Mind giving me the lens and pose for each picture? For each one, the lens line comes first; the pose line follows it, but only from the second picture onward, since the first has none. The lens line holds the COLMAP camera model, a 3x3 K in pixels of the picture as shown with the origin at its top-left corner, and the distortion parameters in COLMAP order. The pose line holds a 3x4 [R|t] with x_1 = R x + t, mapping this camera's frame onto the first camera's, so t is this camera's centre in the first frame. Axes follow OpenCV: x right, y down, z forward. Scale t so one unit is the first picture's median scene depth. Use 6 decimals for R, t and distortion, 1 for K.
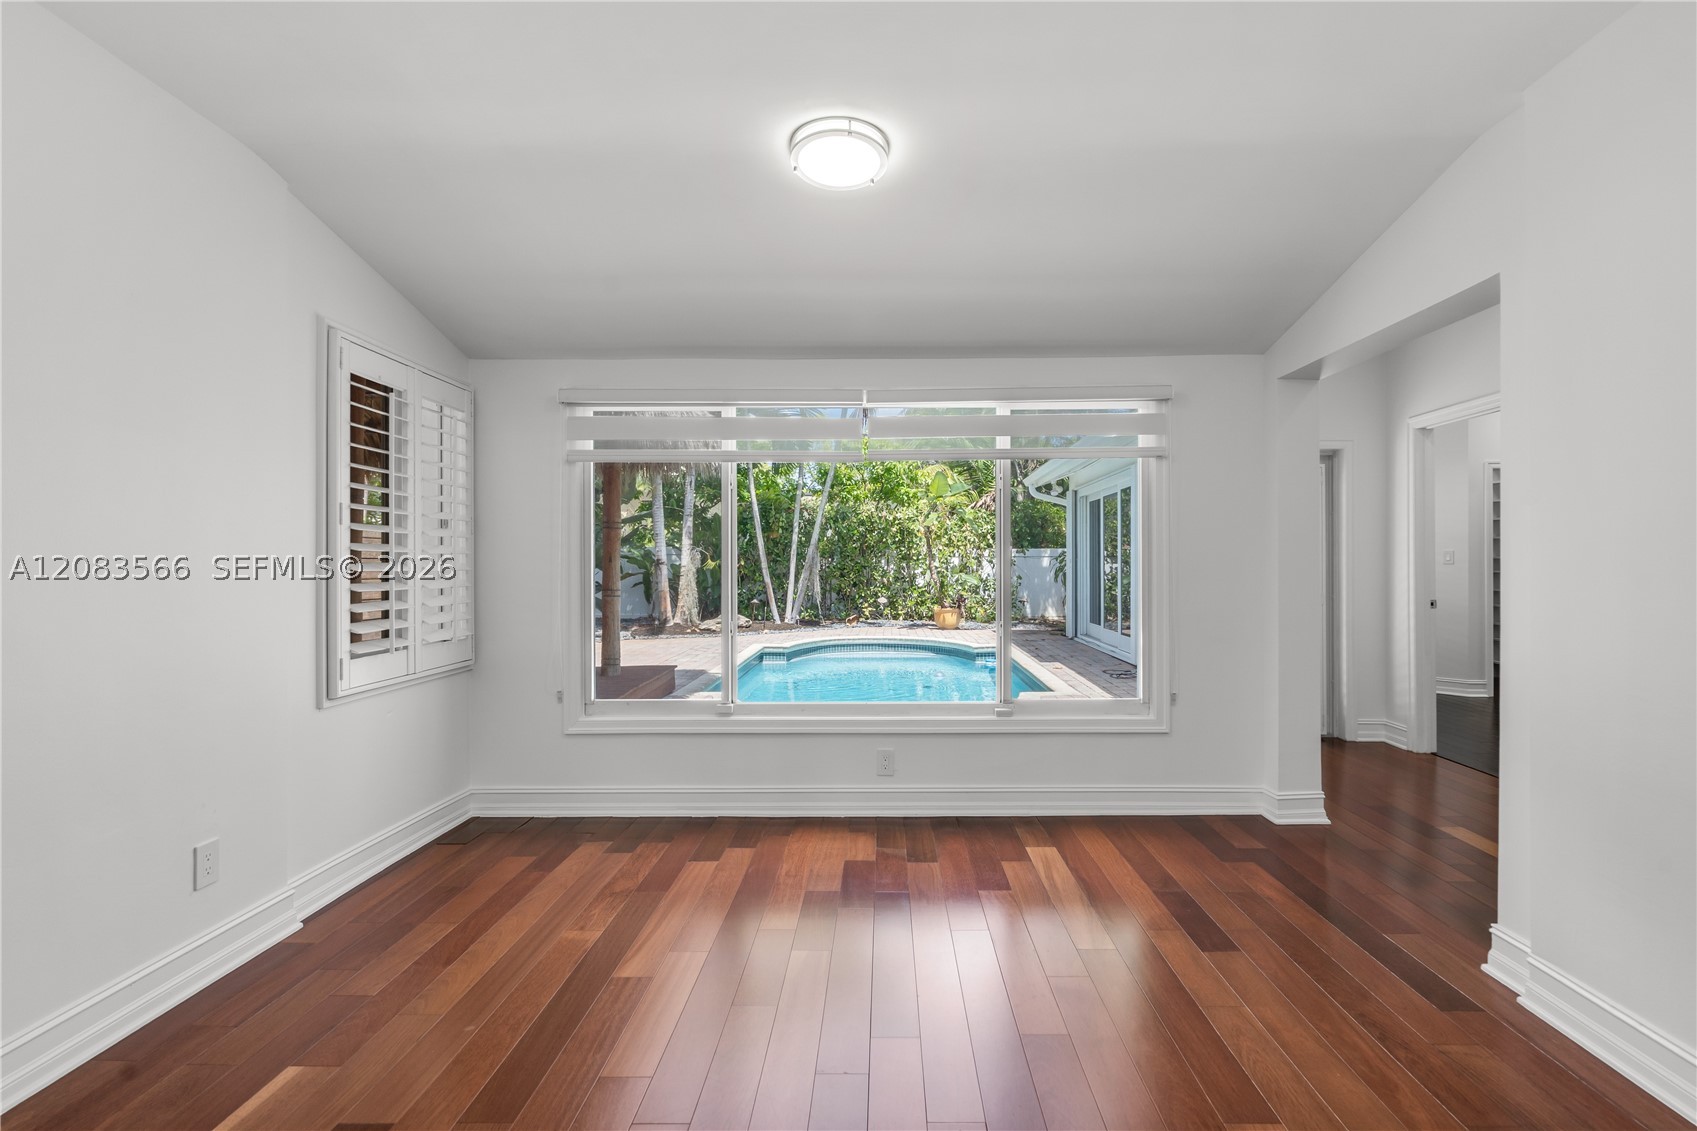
lens RADIAL K [[790.2, 0, 866.5], [0, 790.2, 563.6], [0, 0, 1]] dist [-0.000004, 0.002343]
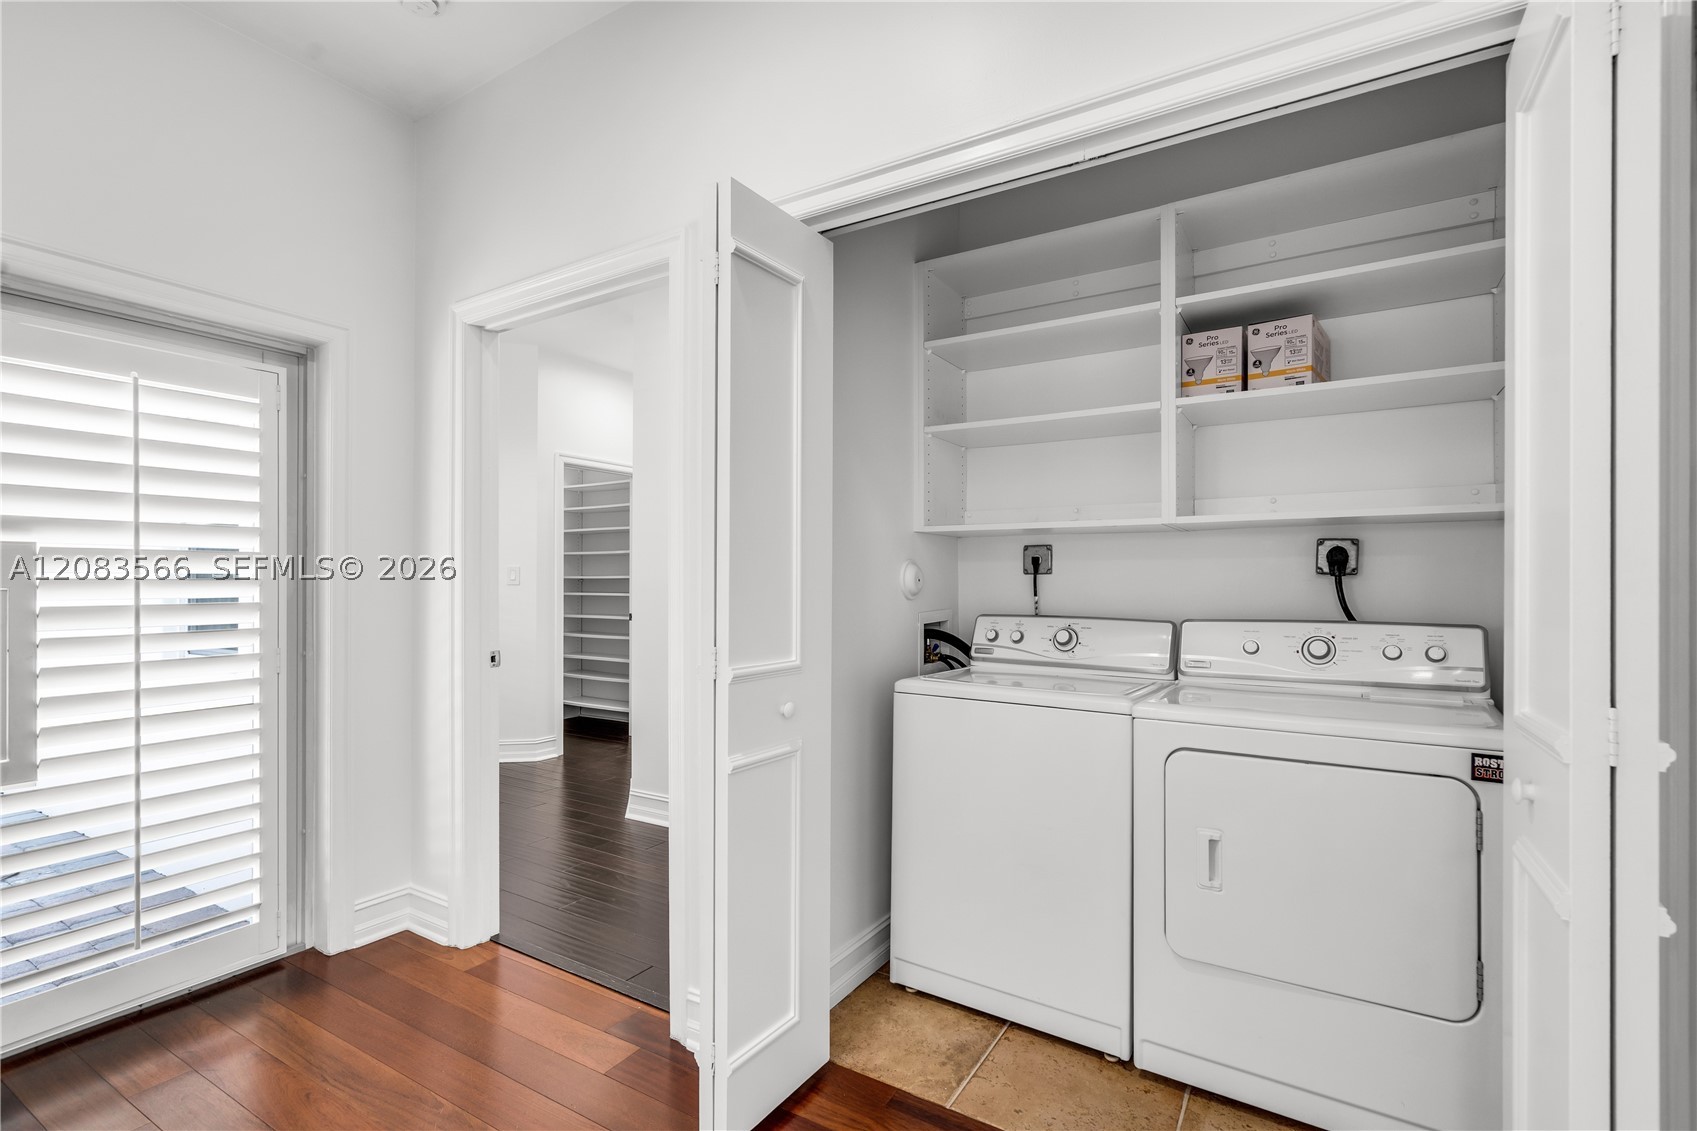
lens RADIAL K [[790.2, 0, 853.1], [0, 790.2, 575.1], [0, 0, 1]] dist [-0.000004, 0.002343]
pose [[0.501338, 0.008924, 0.865206, 0.368562], [0.000017, 0.999947, -0.010324, -0.000380], [-0.865252, 0.005191, 0.501311, 0.513032]]
